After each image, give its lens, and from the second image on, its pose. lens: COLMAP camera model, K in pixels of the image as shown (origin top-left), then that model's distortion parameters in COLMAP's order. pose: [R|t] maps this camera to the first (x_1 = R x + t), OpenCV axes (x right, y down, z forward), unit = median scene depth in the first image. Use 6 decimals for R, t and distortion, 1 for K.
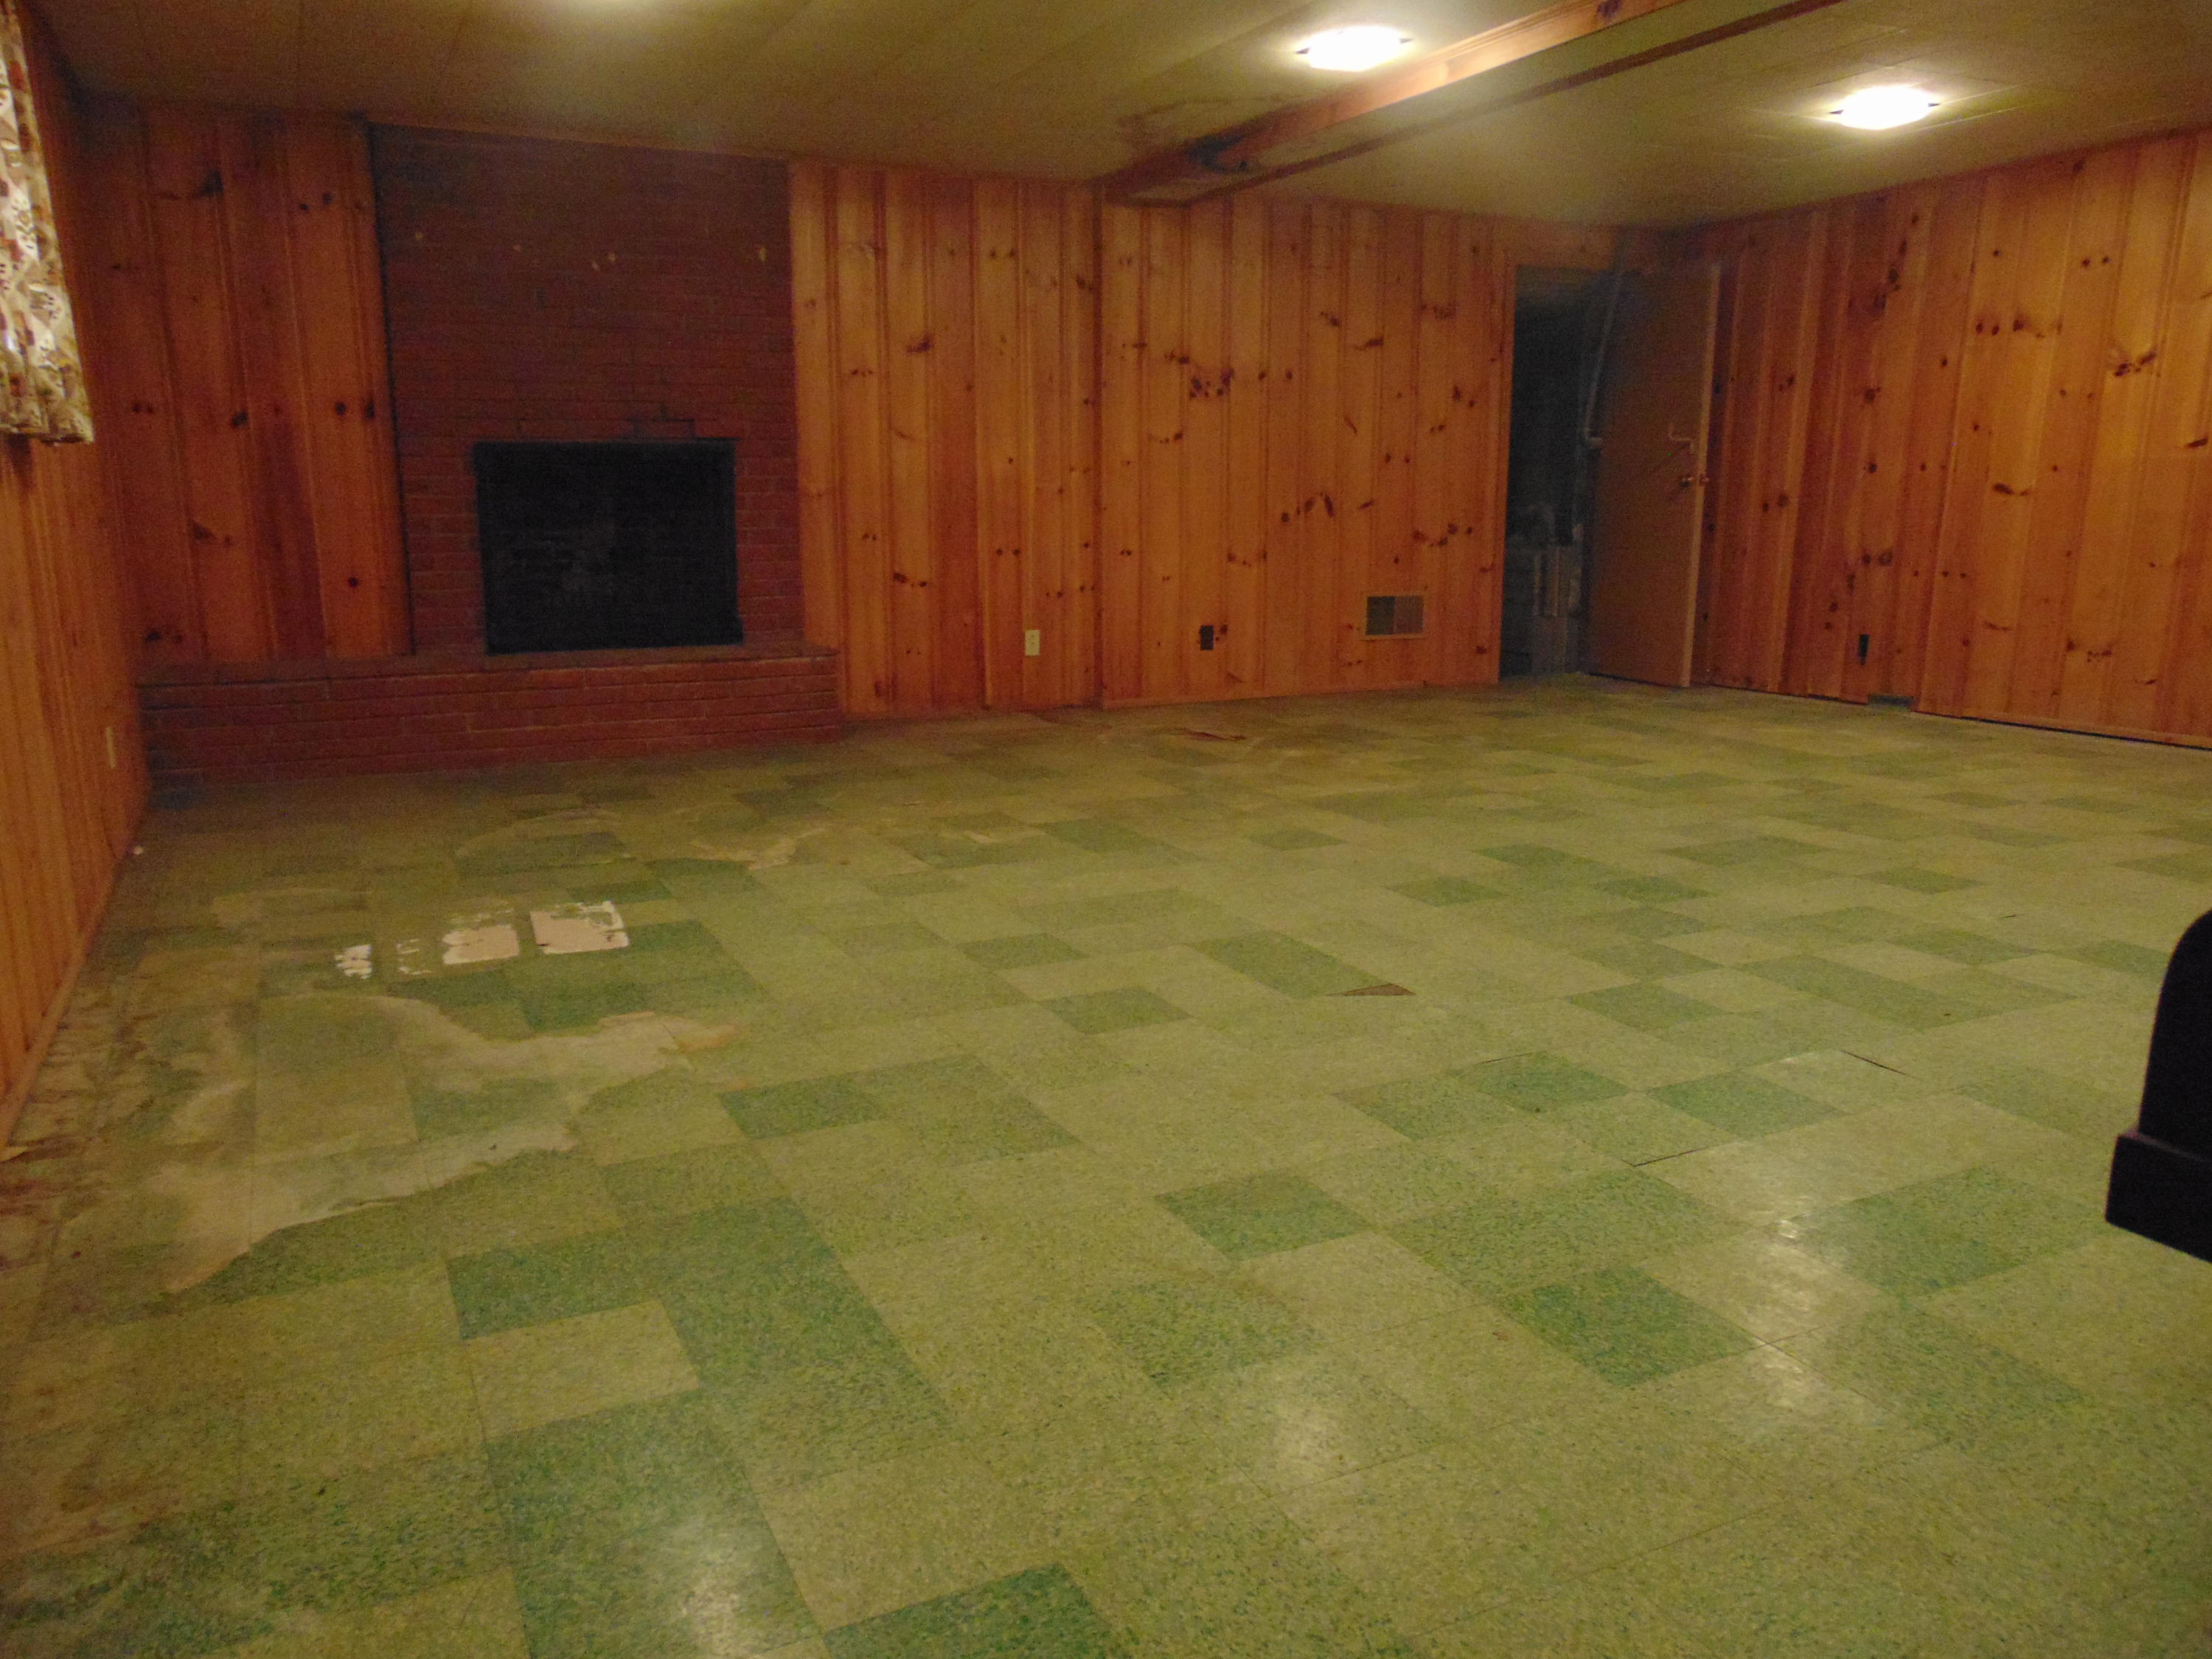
lens RADIAL K [[1612.9, 0, 1105.5], [0, 1612.9, 826.8], [0, 0, 1]] dist [0.036133, 0.024483]
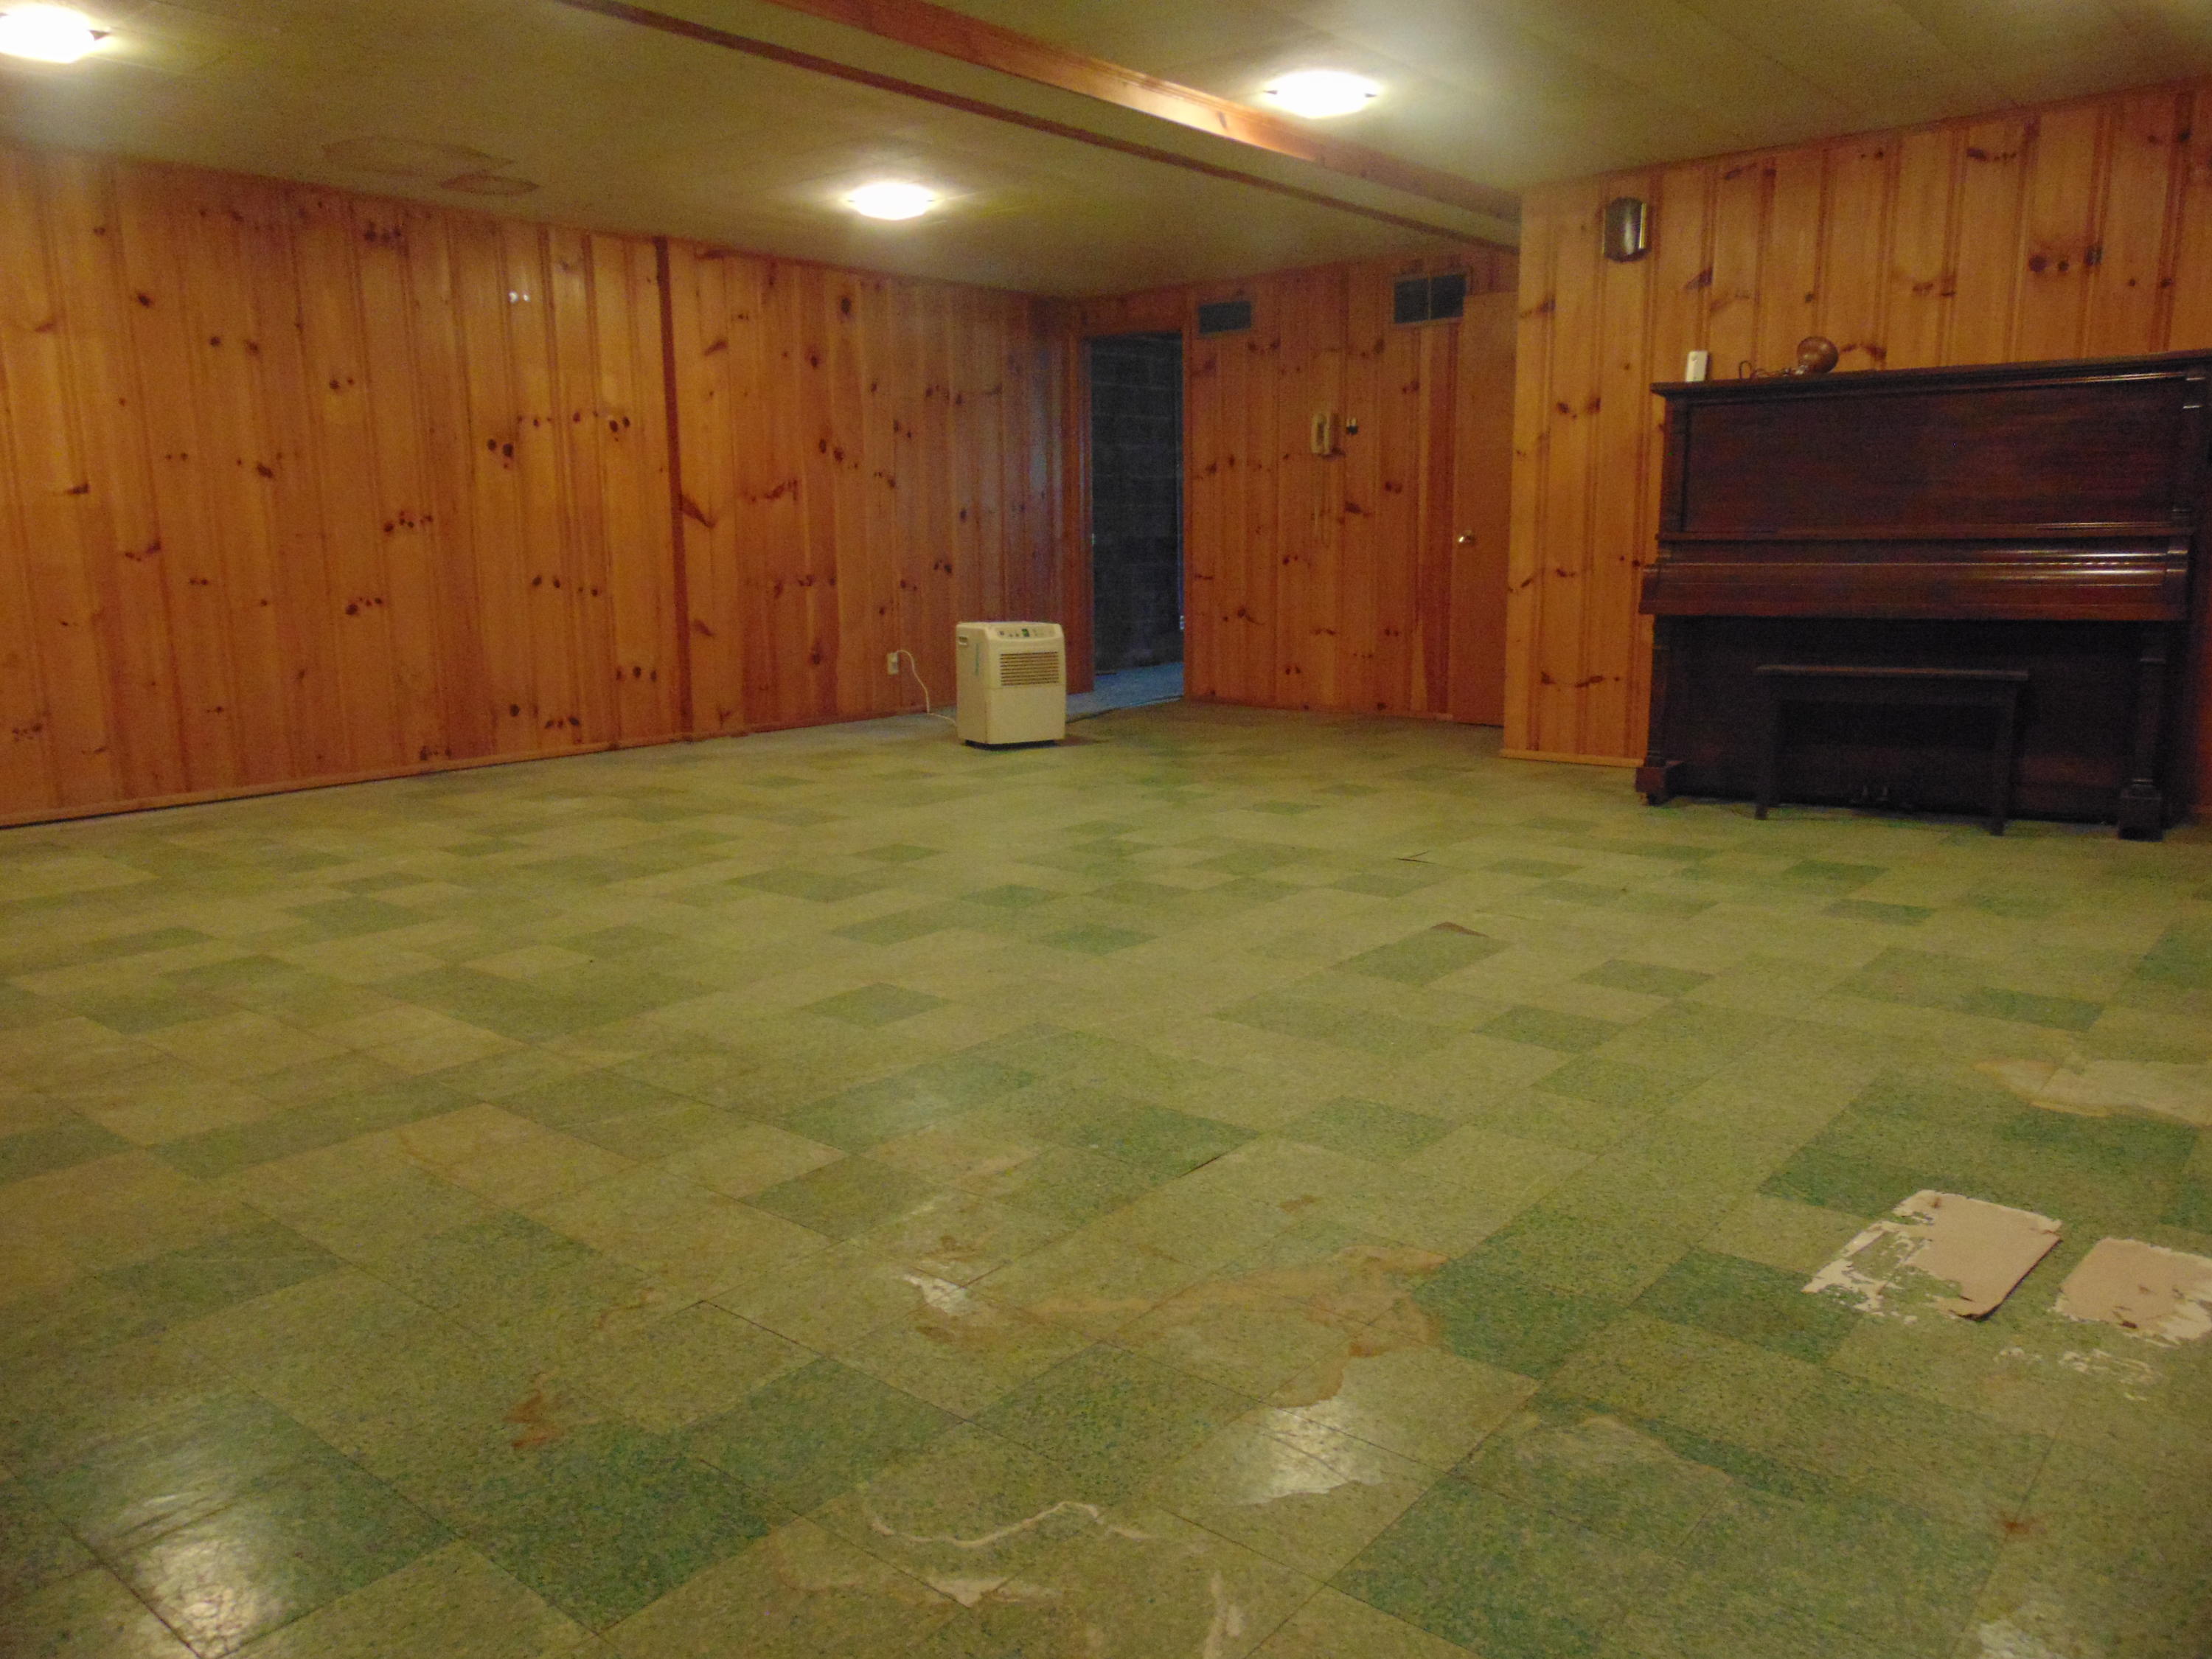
lens RADIAL K [[1612.9, 0, 1103.9], [0, 1612.9, 838.7], [0, 0, 1]] dist [0.036133, 0.024483]
pose [[-0.411060, -0.156755, 0.898030, -0.772423], [0.190444, 0.948602, 0.252755, -0.309072], [-0.891494, 0.274922, -0.360079, 1.580300]]
